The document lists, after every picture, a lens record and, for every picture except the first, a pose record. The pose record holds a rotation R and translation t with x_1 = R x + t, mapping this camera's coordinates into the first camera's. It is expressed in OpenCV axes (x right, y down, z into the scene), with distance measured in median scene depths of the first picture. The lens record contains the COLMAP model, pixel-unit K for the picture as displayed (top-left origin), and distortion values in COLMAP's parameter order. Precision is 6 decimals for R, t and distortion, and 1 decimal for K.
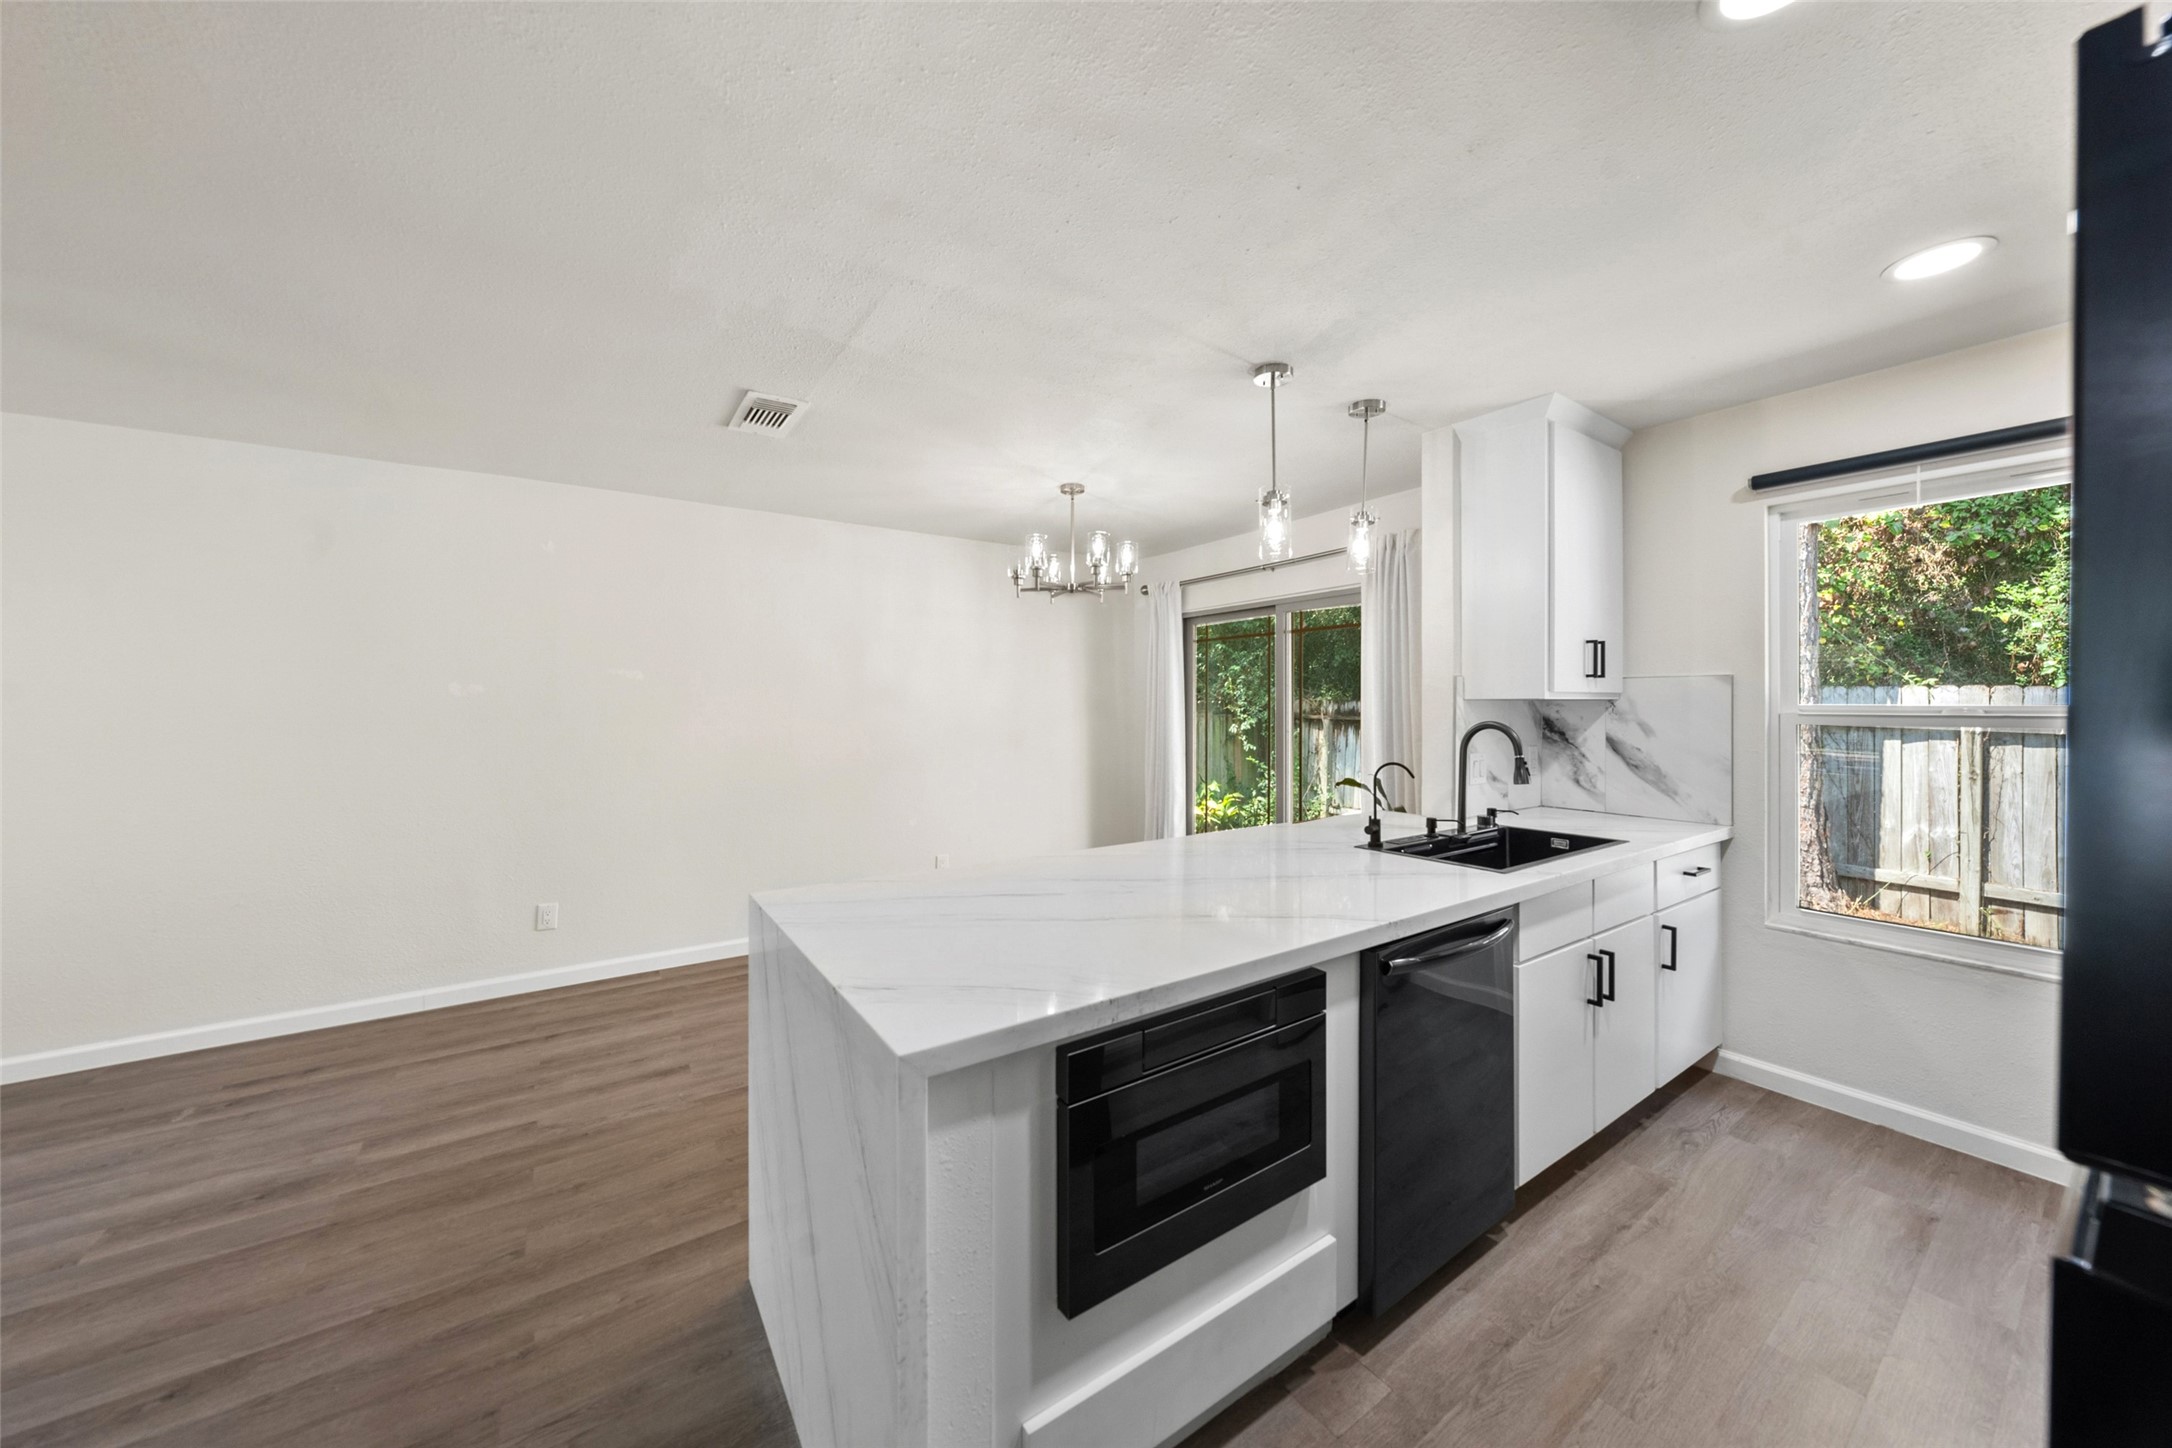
lens RADIAL K [[747.4, 0, 1083.6], [0, 747.4, 708.9], [0, 0, 1]] dist [-0.000391, -0.000149]
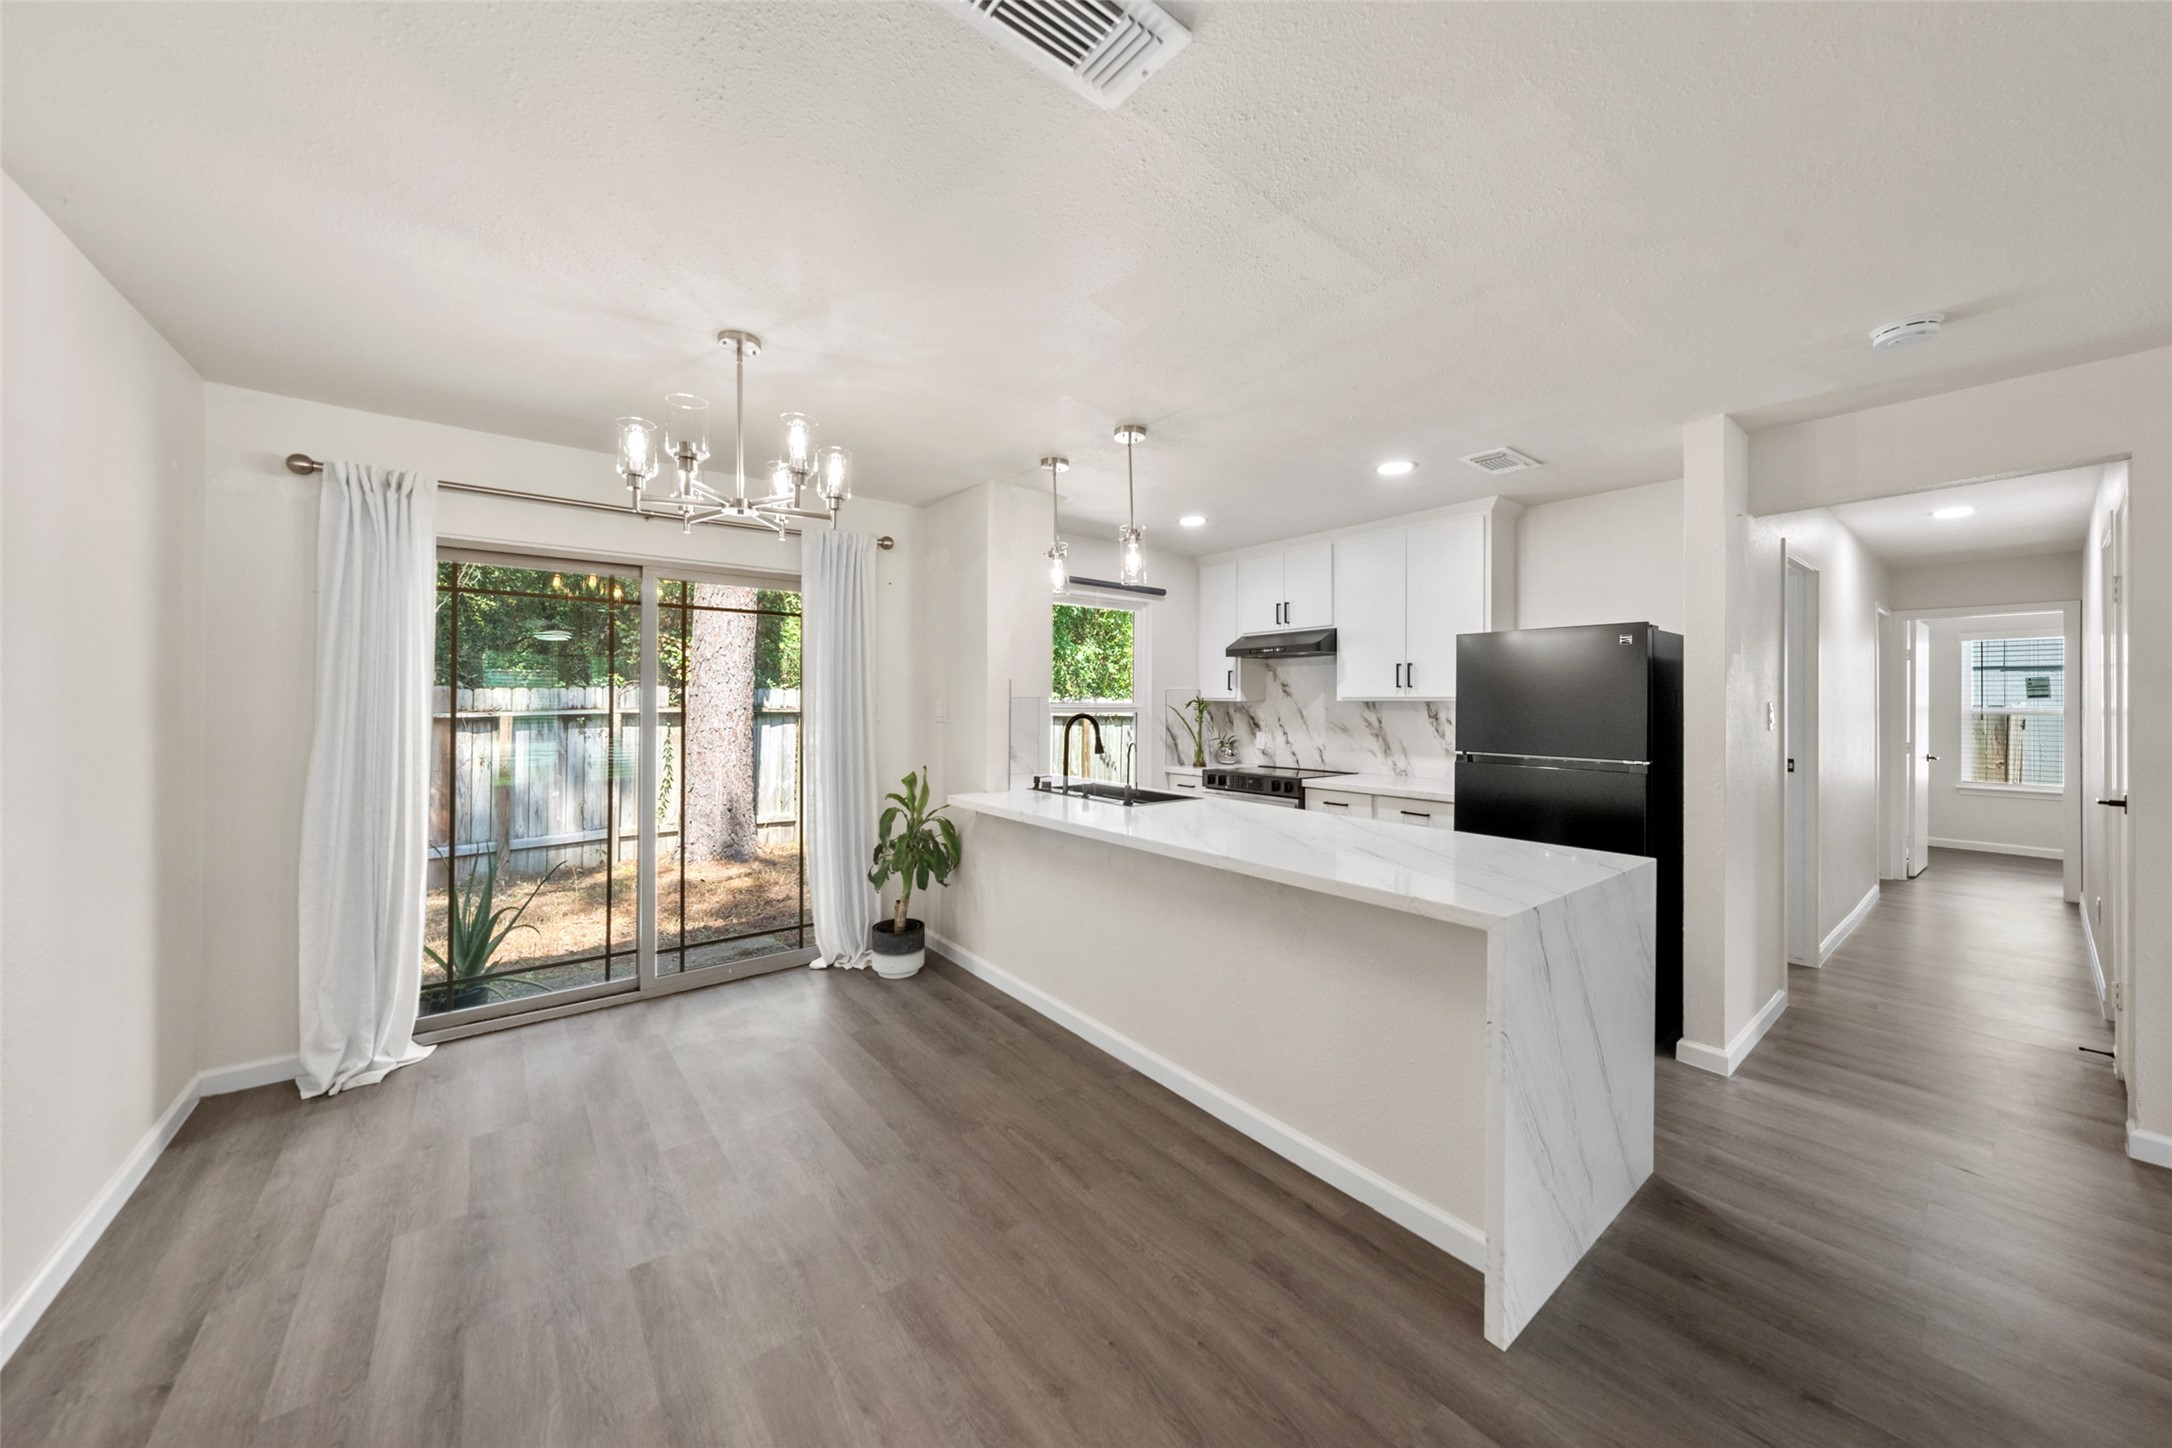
lens RADIAL K [[747.4, 0, 1068.5], [0, 747.4, 708.2], [0, 0, 1]] dist [-0.000391, -0.000149]
pose [[-0.051876, -0.008311, 0.998619, -0.757094], [0.000588, 0.999965, 0.008353, -0.005609], [-0.998653, 0.001020, -0.051870, 0.909678]]
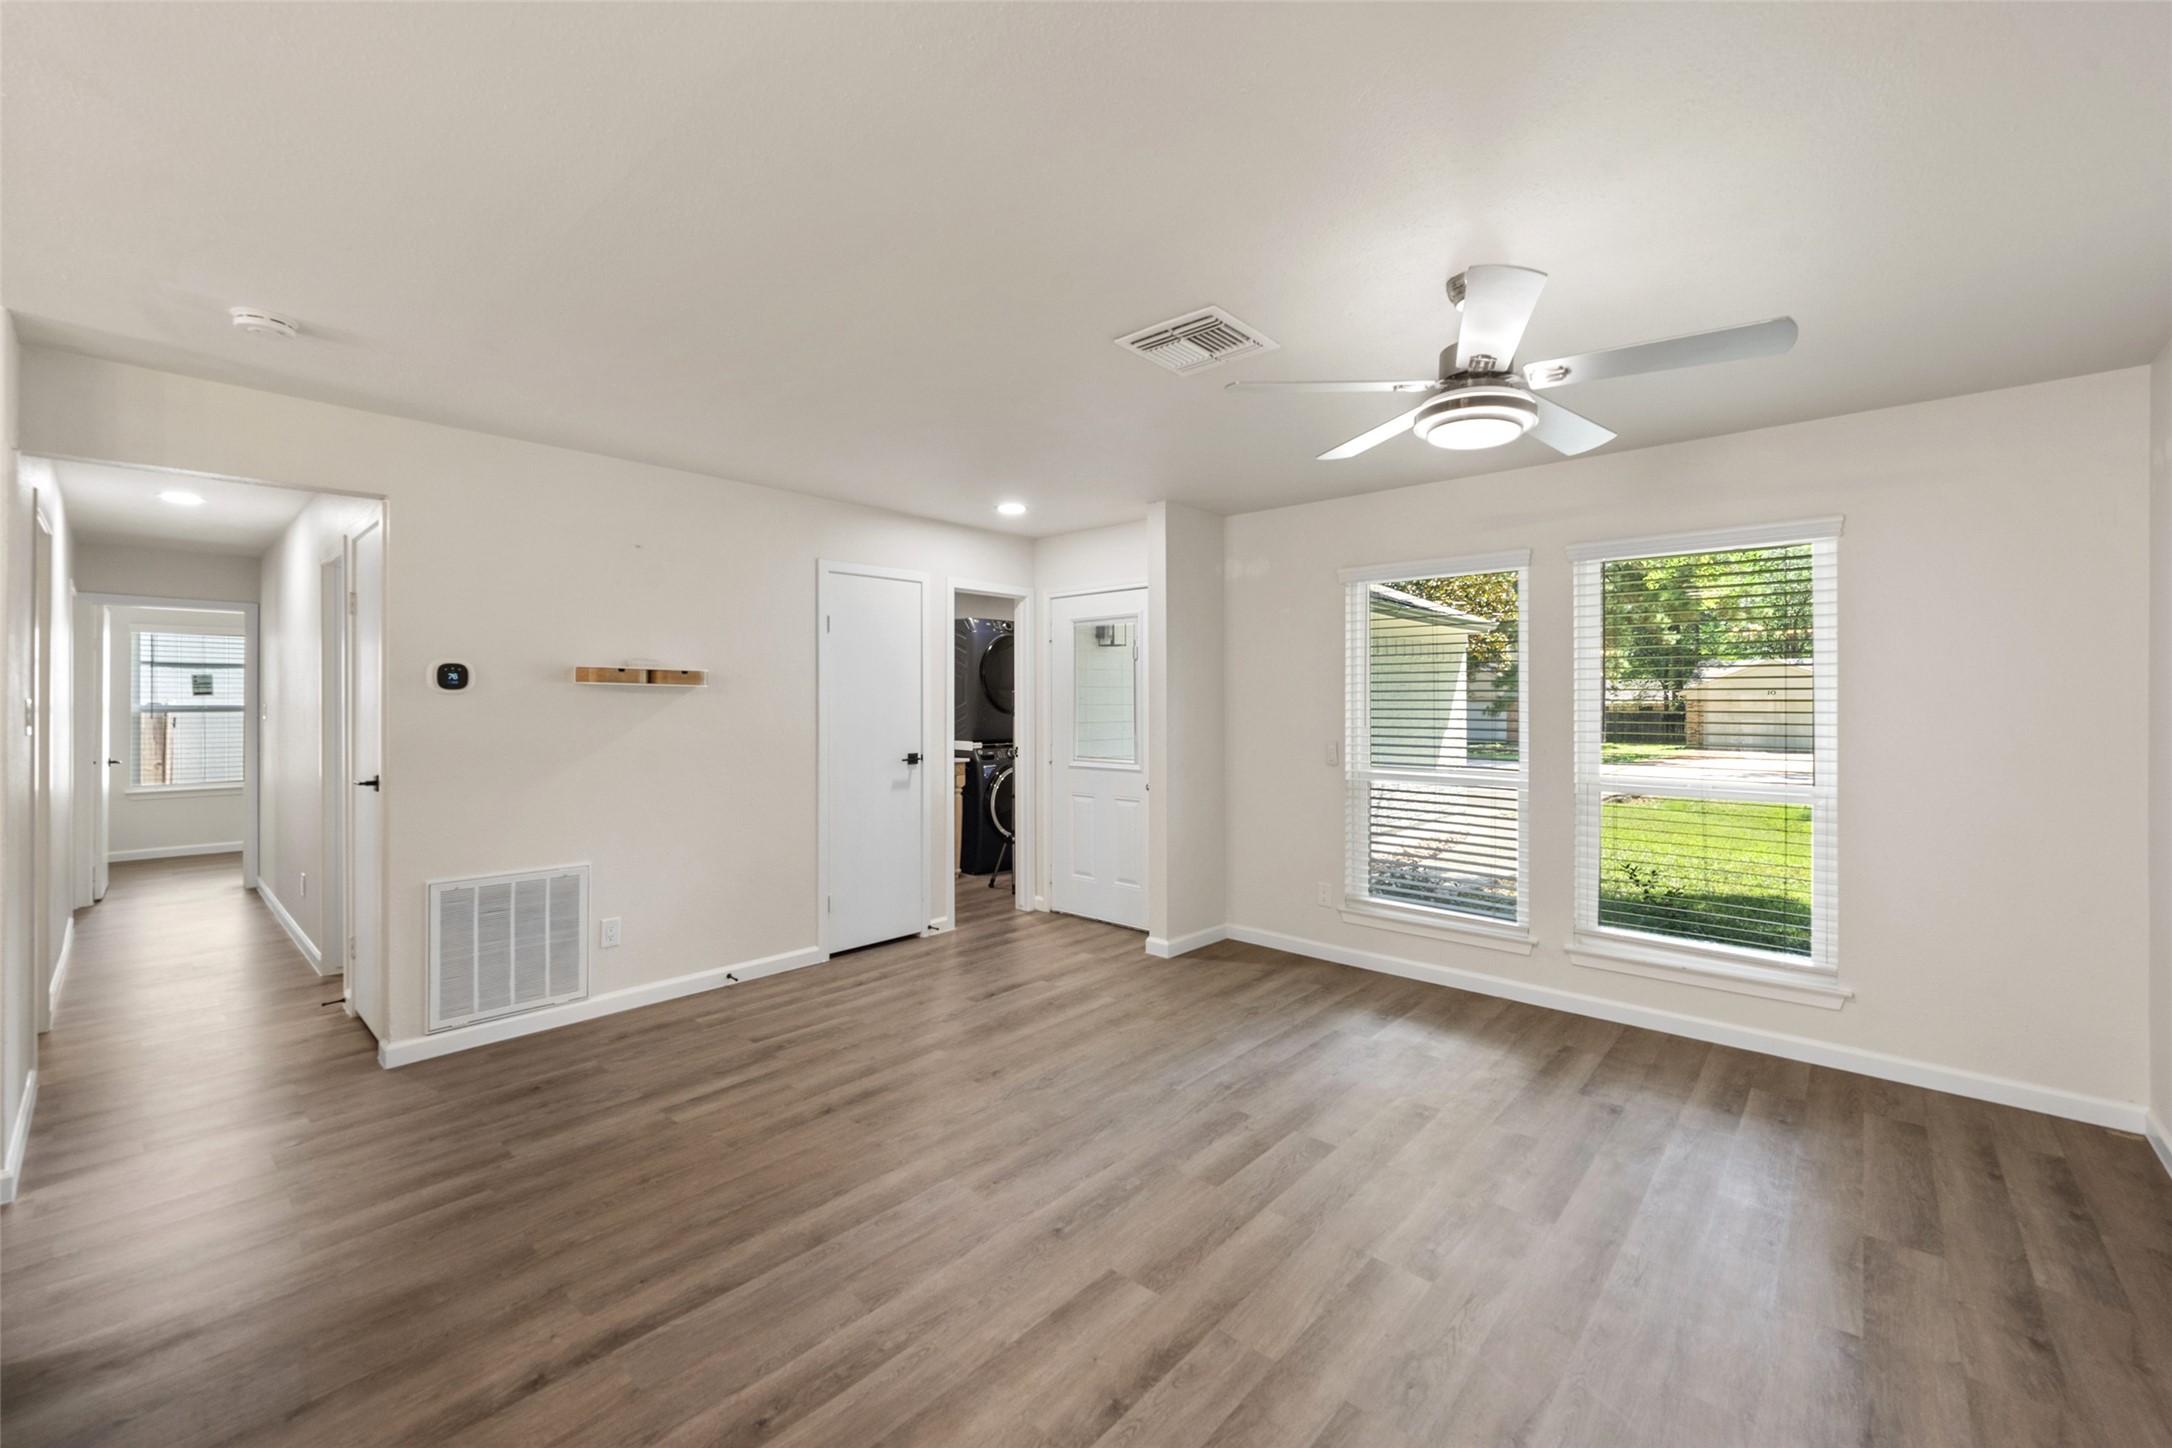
lens RADIAL K [[877.8, 0, 1087.7], [0, 877.8, 711.7], [0, 0, 1]] dist [-0.001274, 0.000591]
pose [[-0.973472, 0.002508, -0.228793, -0.661850], [-0.000586, 0.999909, 0.013457, -0.003698], [0.228806, 0.013234, -0.973382, 1.050849]]
